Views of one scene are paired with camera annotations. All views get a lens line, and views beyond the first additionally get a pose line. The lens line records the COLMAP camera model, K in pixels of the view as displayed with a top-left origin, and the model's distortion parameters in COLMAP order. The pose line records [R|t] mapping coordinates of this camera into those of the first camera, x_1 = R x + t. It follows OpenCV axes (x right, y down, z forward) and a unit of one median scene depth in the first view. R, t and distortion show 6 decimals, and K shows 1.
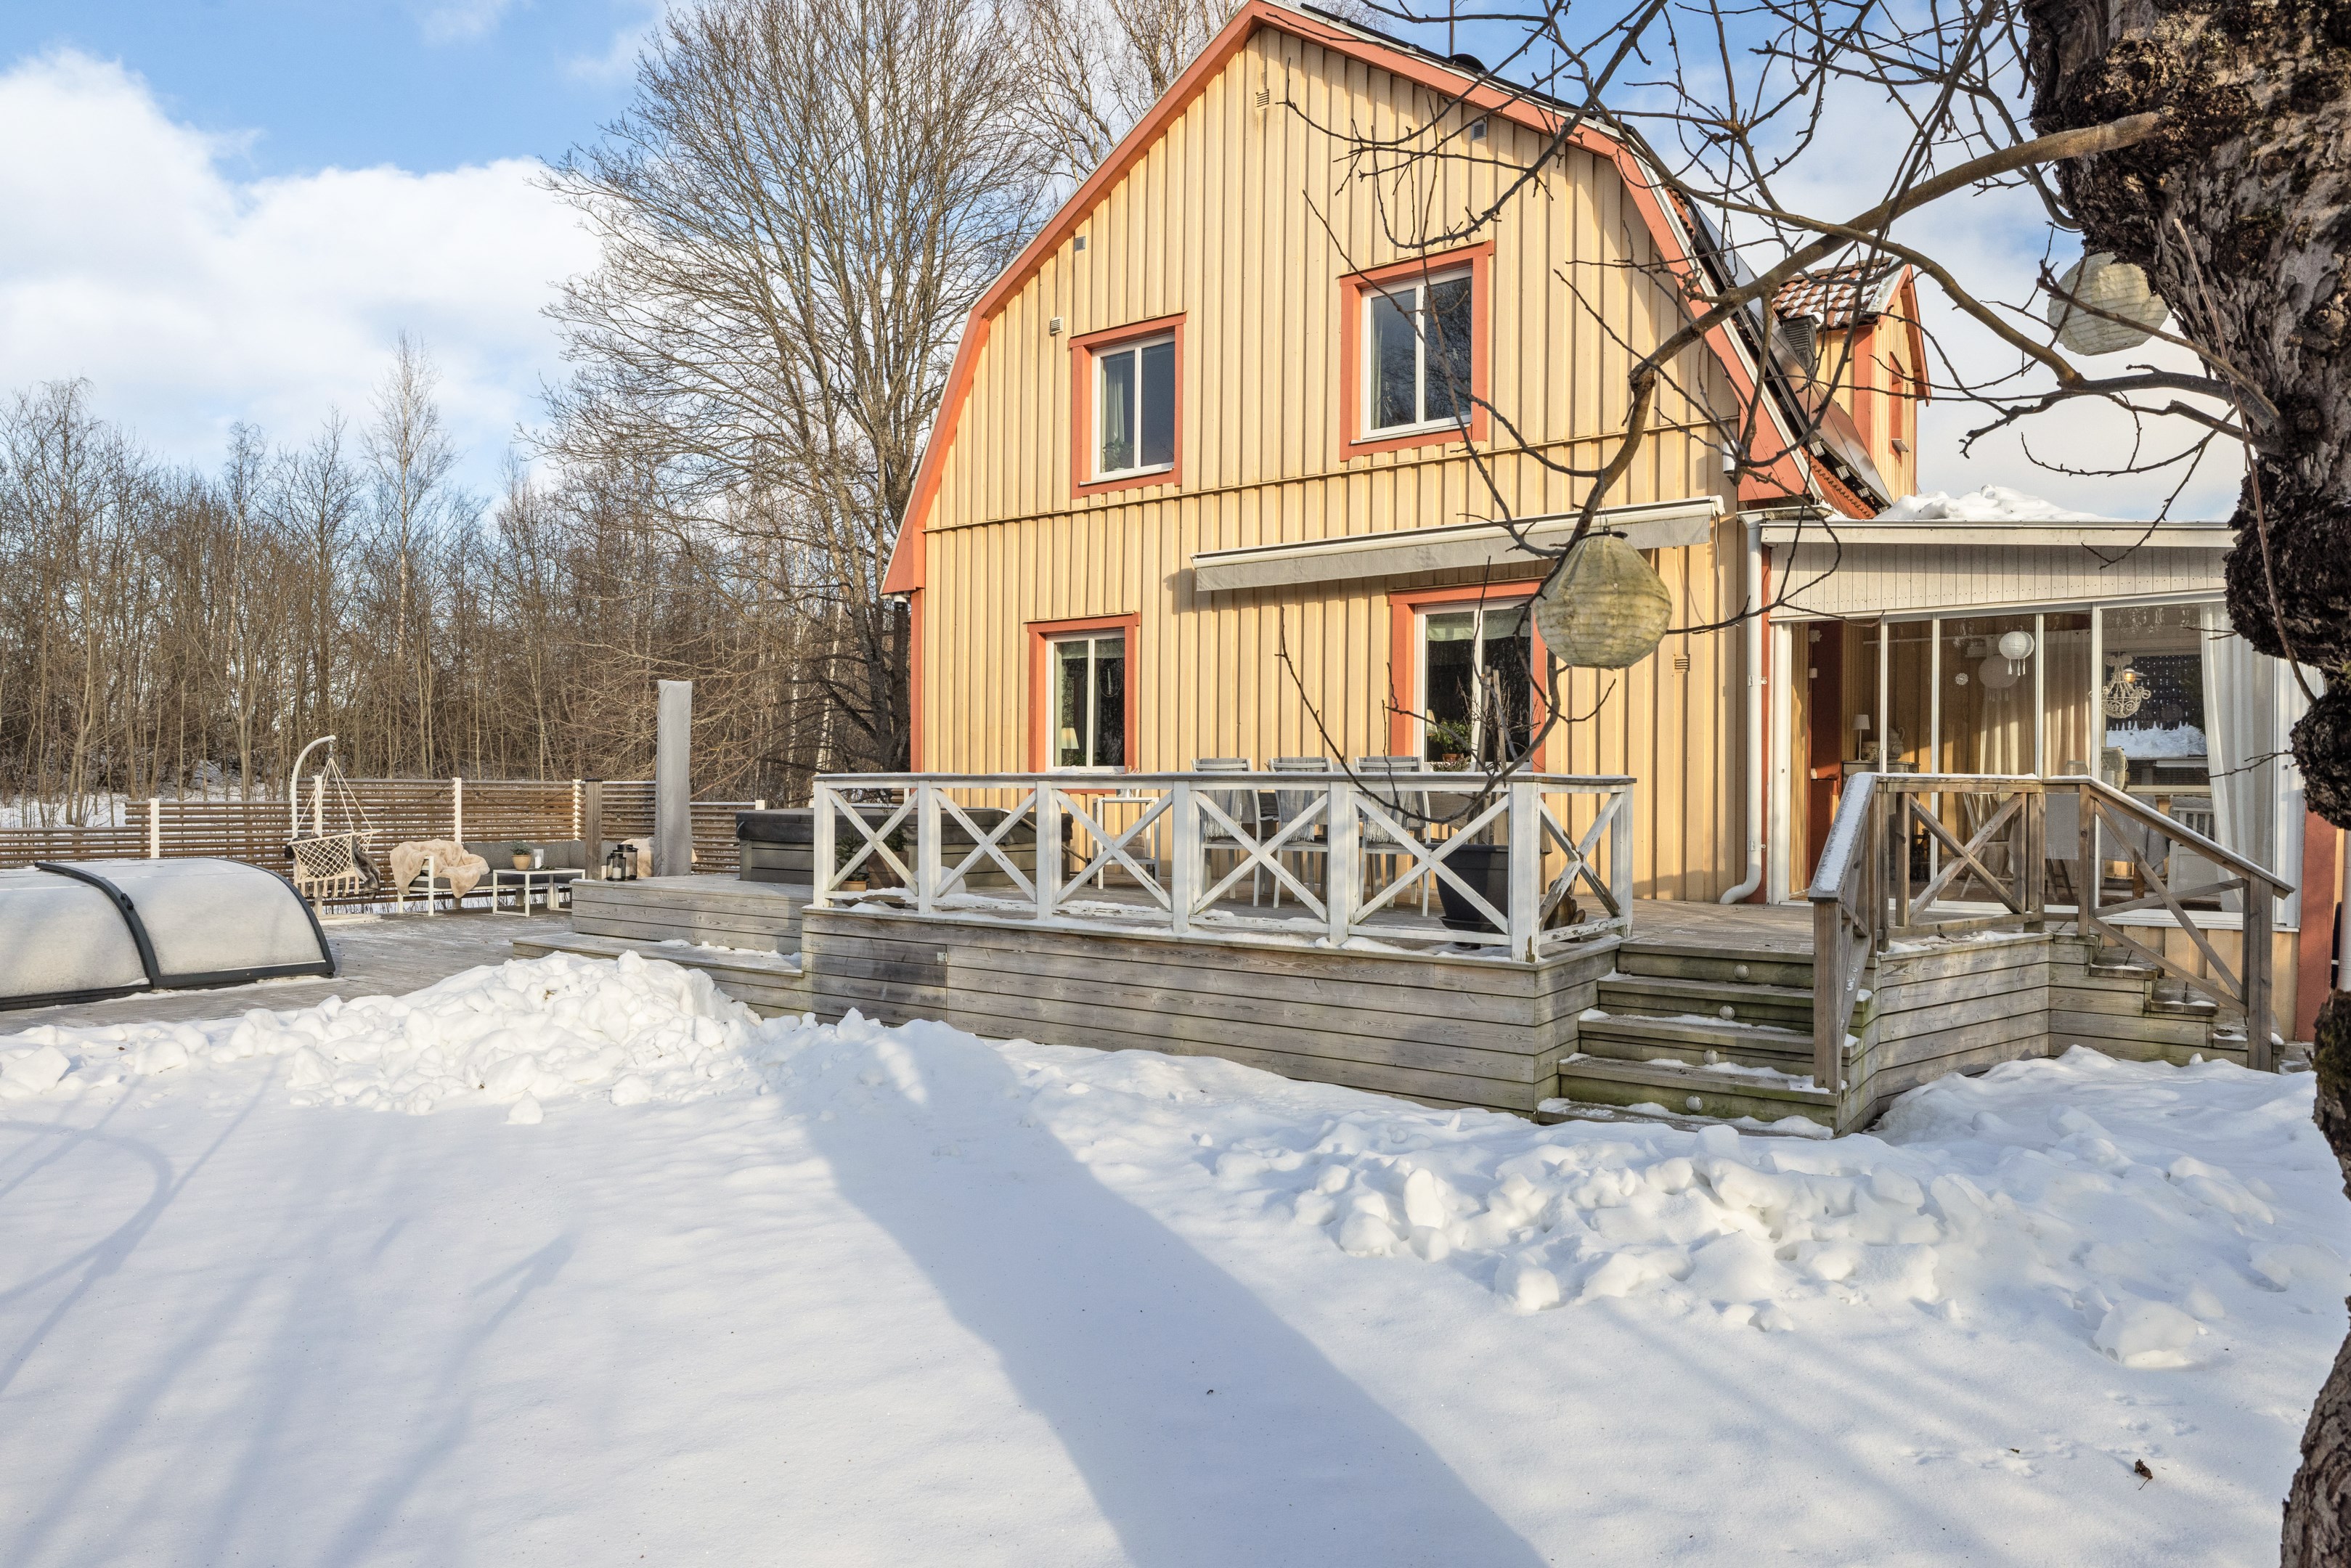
lens RADIAL K [[1431.6, 0, 1173.2], [0, 1431.6, 781.6], [0, 0, 1]] dist [-0.001007, -0.000459]
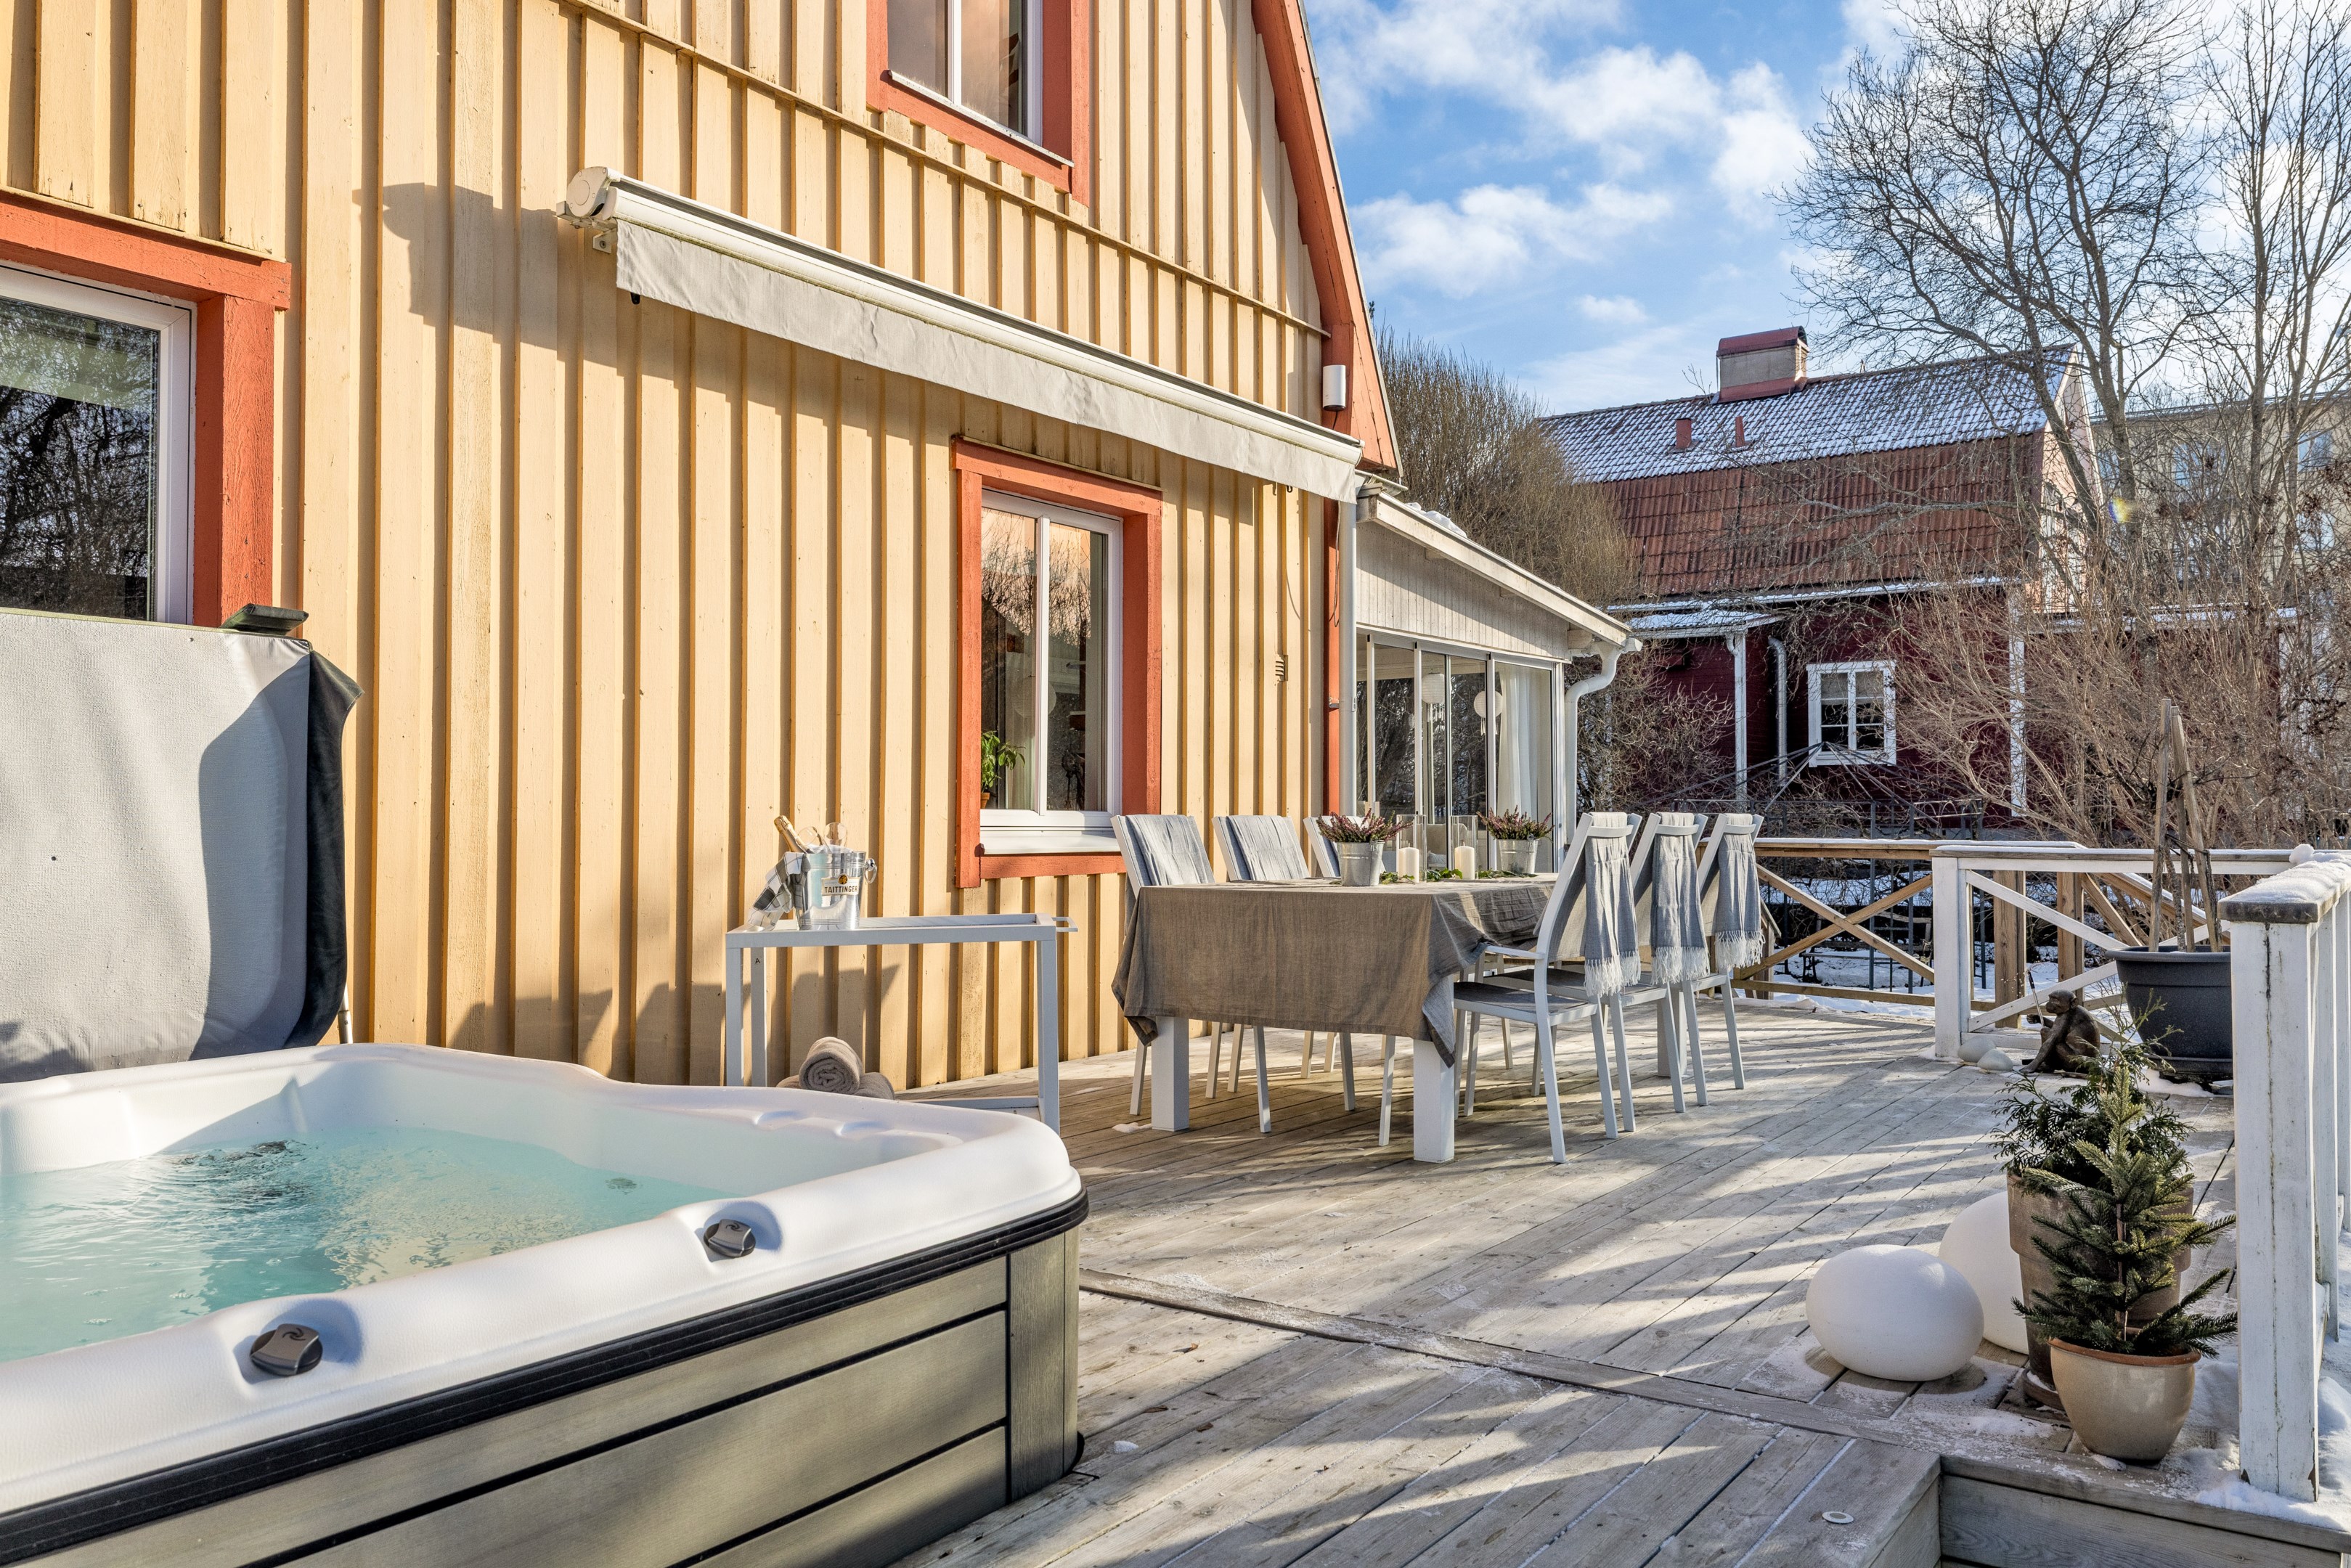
lens RADIAL K [[1772.9, 0, 1173.0], [0, 1772.9, 786.6], [0, 0, 1]] dist [0.003609, -0.001286]
pose [[-0.004740, 0.015584, 0.999867, -0.423173], [0.005382, 0.999864, -0.015558, -0.014408], [-0.999974, 0.005308, -0.004823, 0.959462]]
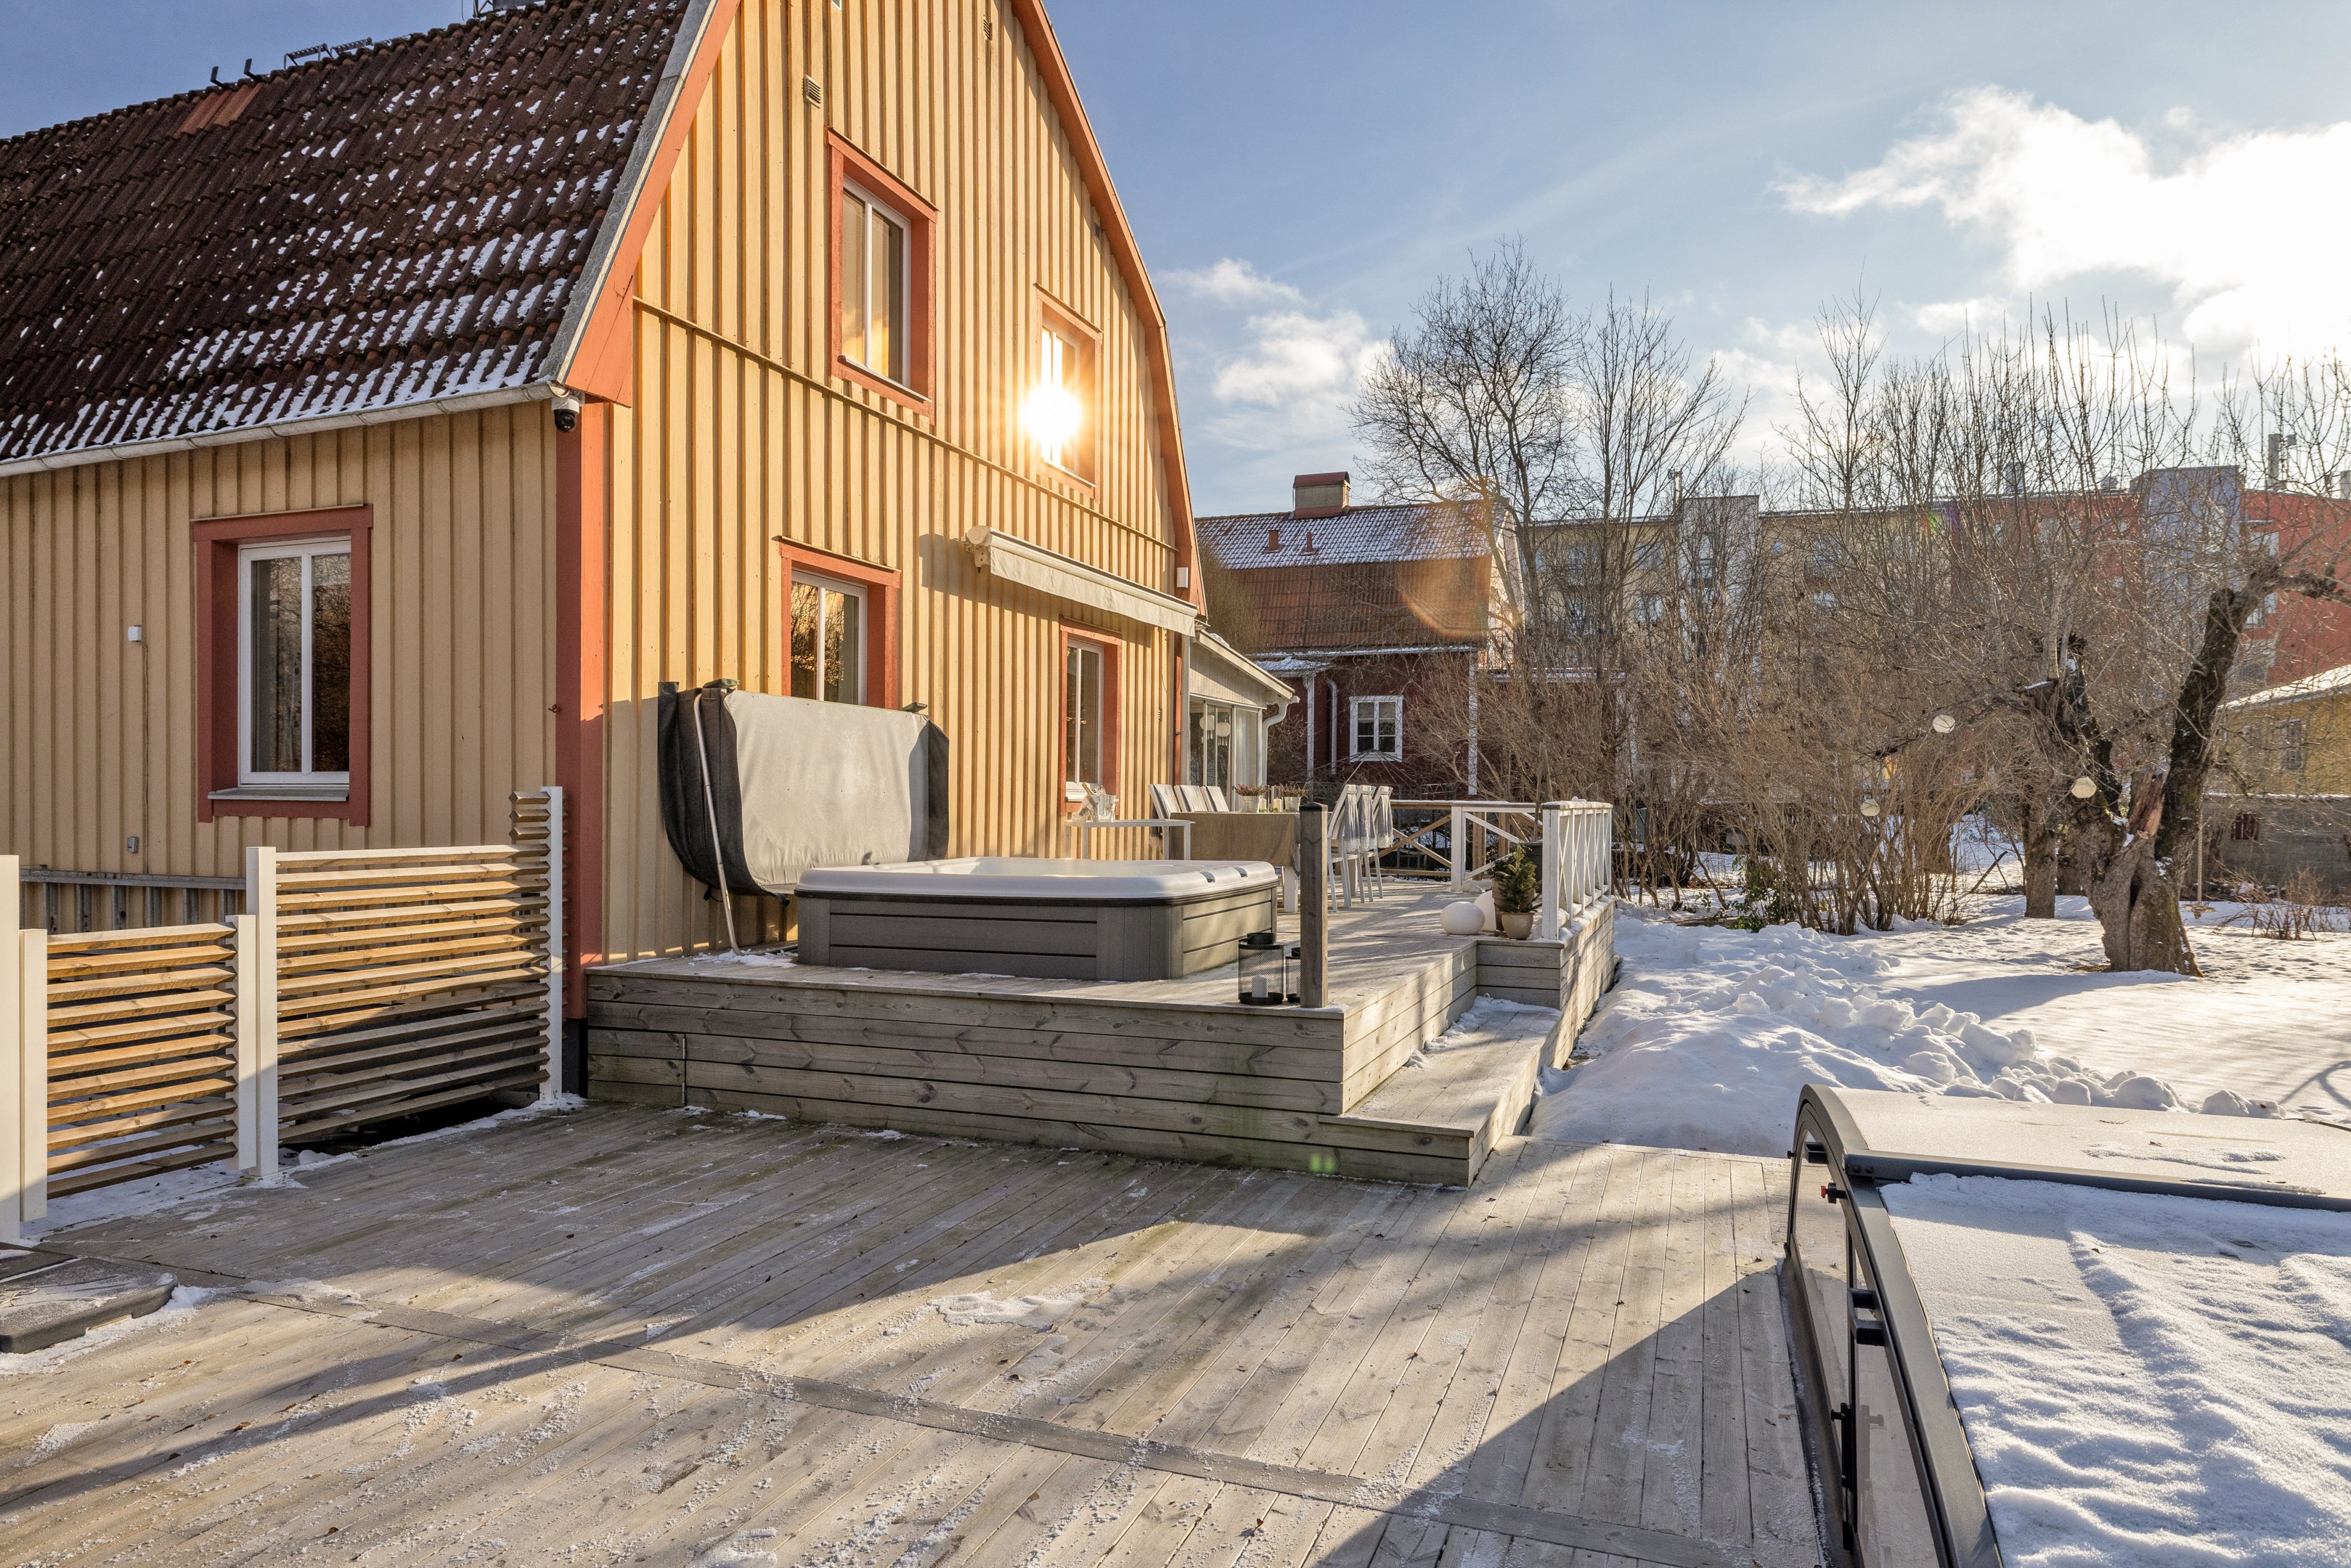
lens RADIAL K [[1431.6, 0, 1176.1], [0, 1431.6, 792.5], [0, 0, 1]] dist [-0.001007, -0.000459]
pose [[-0.248049, -0.003721, 0.968740, -0.899204], [-0.008242, 0.999965, 0.001731, -0.010496], [-0.968712, -0.007555, -0.248071, 1.208568]]
